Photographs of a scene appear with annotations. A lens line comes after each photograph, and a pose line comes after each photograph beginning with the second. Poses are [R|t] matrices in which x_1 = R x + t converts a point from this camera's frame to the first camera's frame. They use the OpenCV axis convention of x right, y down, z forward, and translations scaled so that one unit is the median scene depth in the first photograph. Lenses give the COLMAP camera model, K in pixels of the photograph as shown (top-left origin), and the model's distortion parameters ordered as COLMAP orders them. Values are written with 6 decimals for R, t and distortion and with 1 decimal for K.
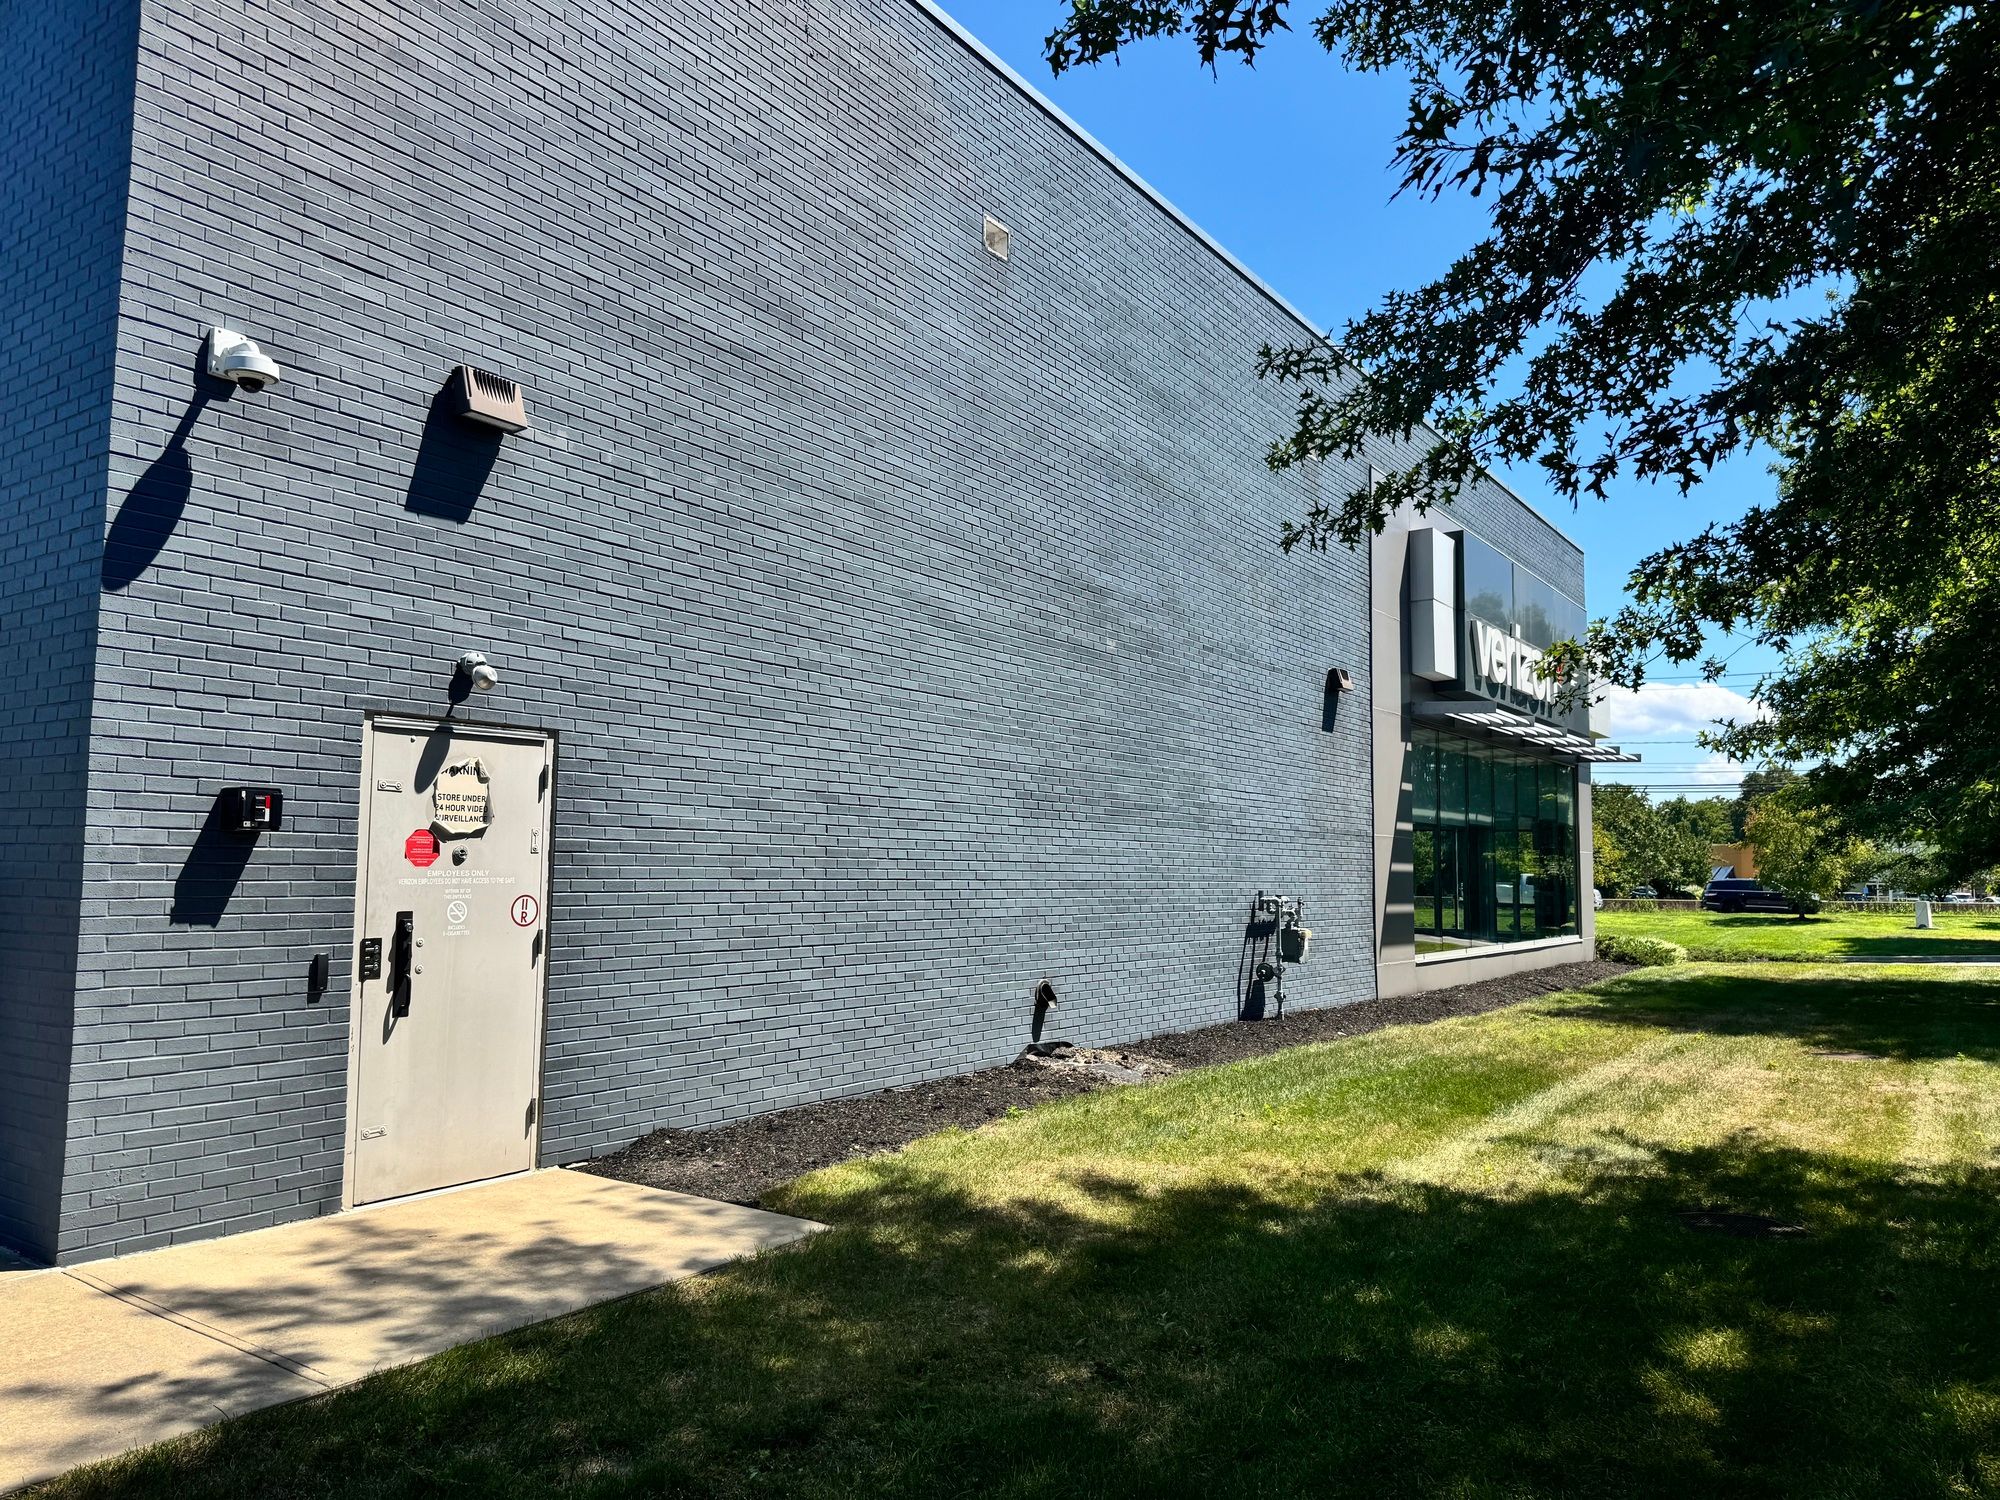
lens RADIAL K [[1420.2, 0, 988.7], [0, 1420.2, 757.1], [0, 0, 1]] dist [0.043573, -0.009051]
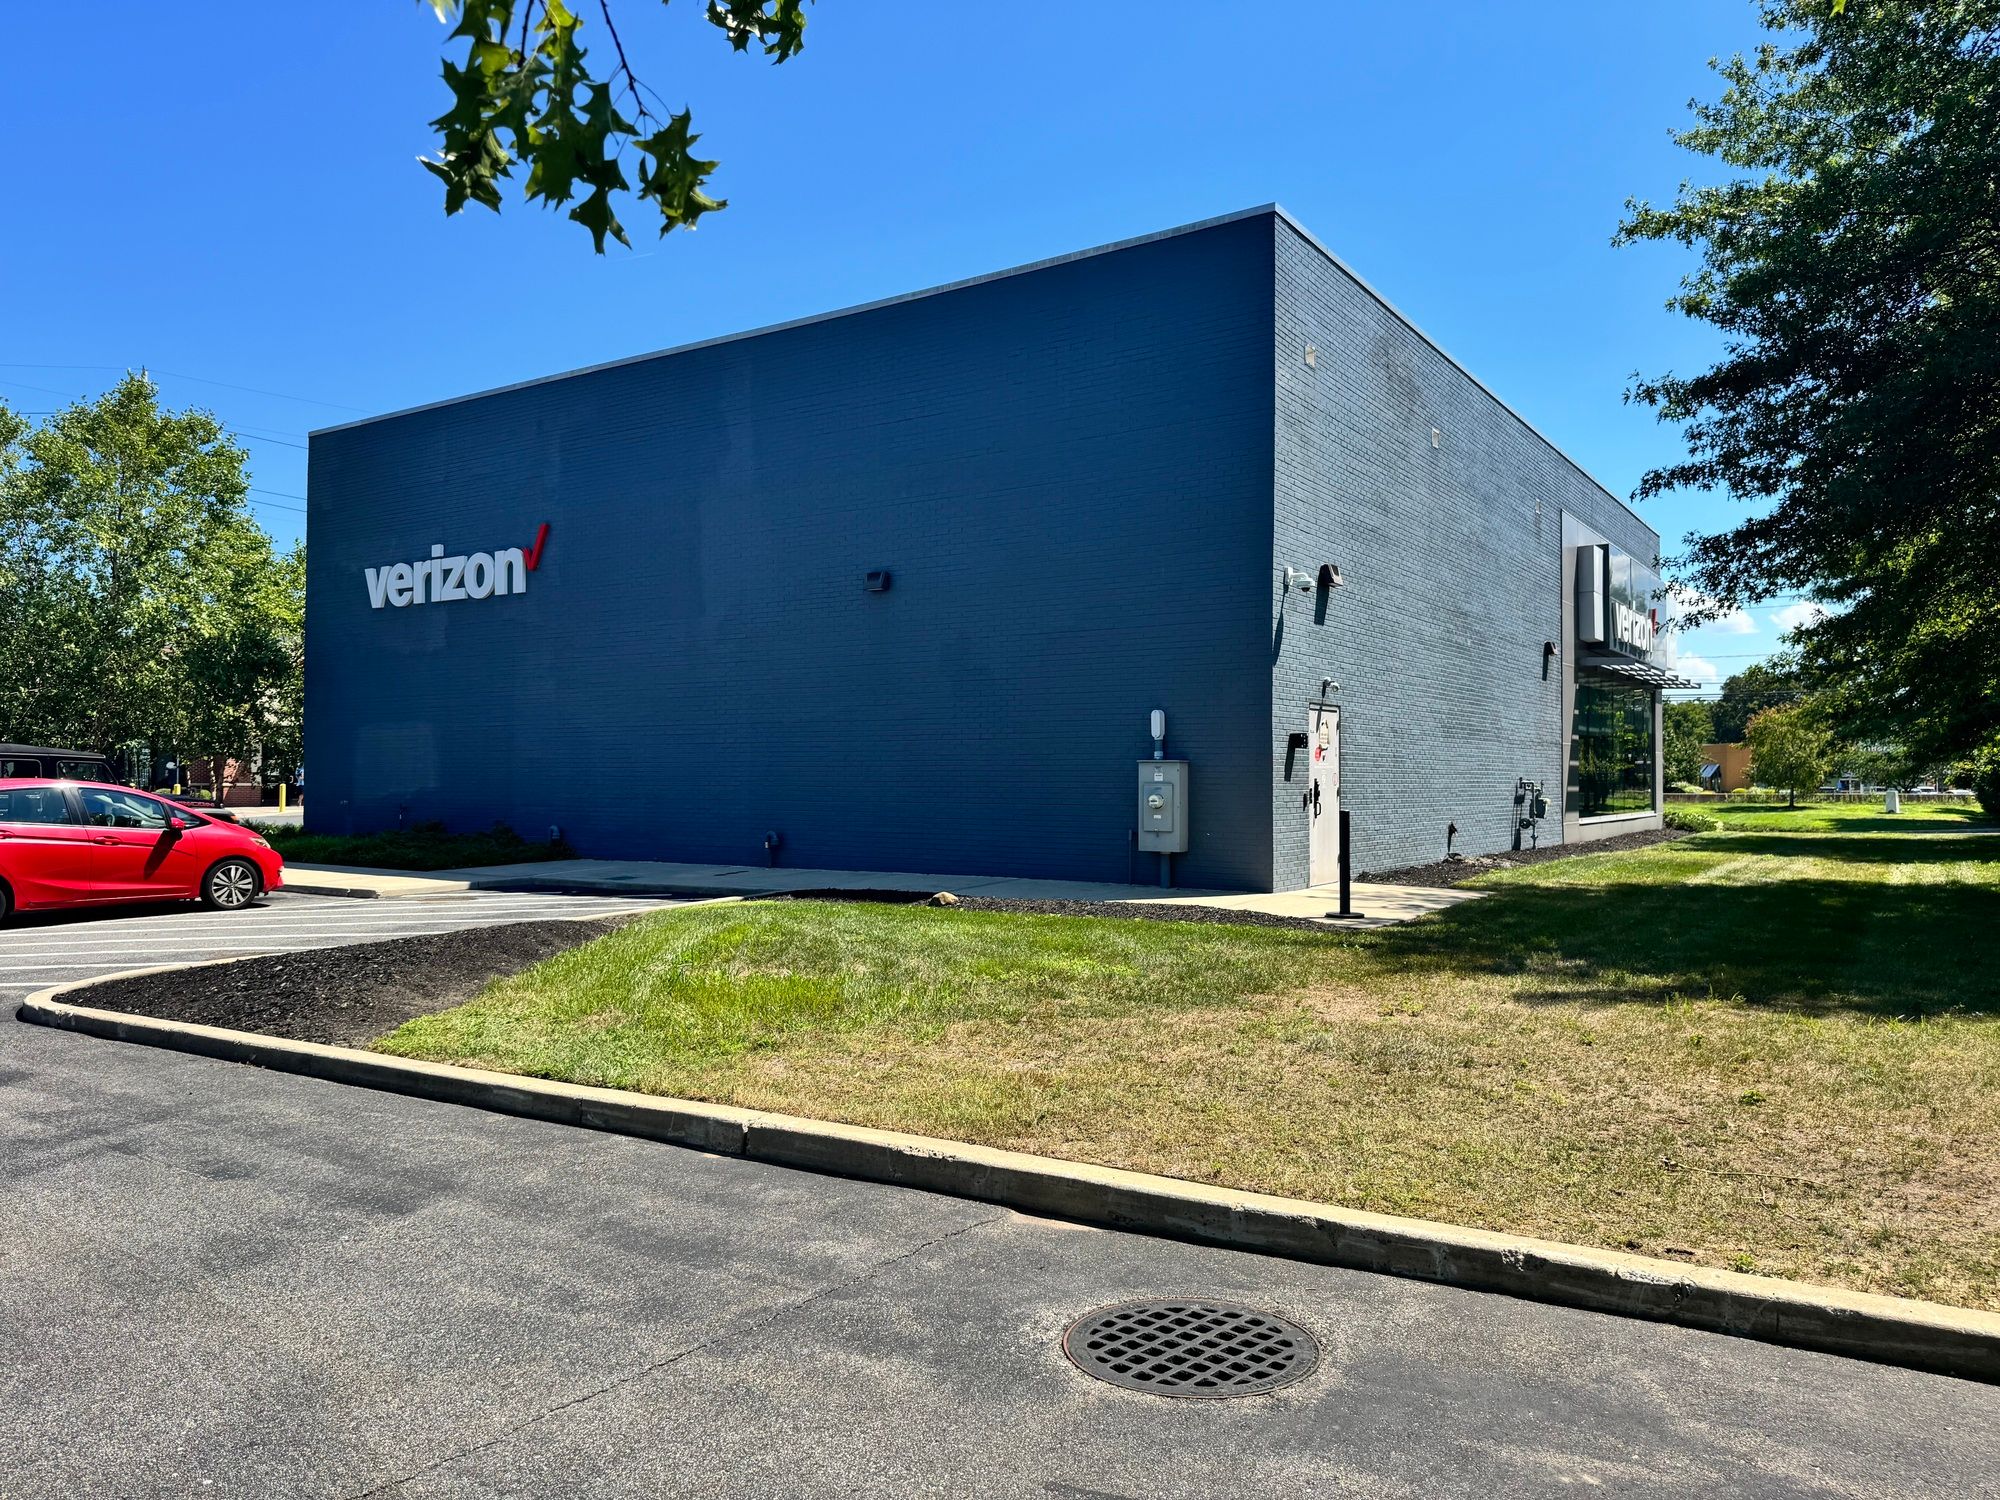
lens RADIAL K [[1420.2, 0, 1010.1], [0, 1420.2, 753.6], [0, 0, 1]] dist [0.043573, -0.009051]
pose [[0.999663, -0.007459, 0.024851, -0.314622], [0.005858, 0.997940, 0.063888, -0.032429], [-0.025276, -0.063720, 0.997648, -0.475757]]
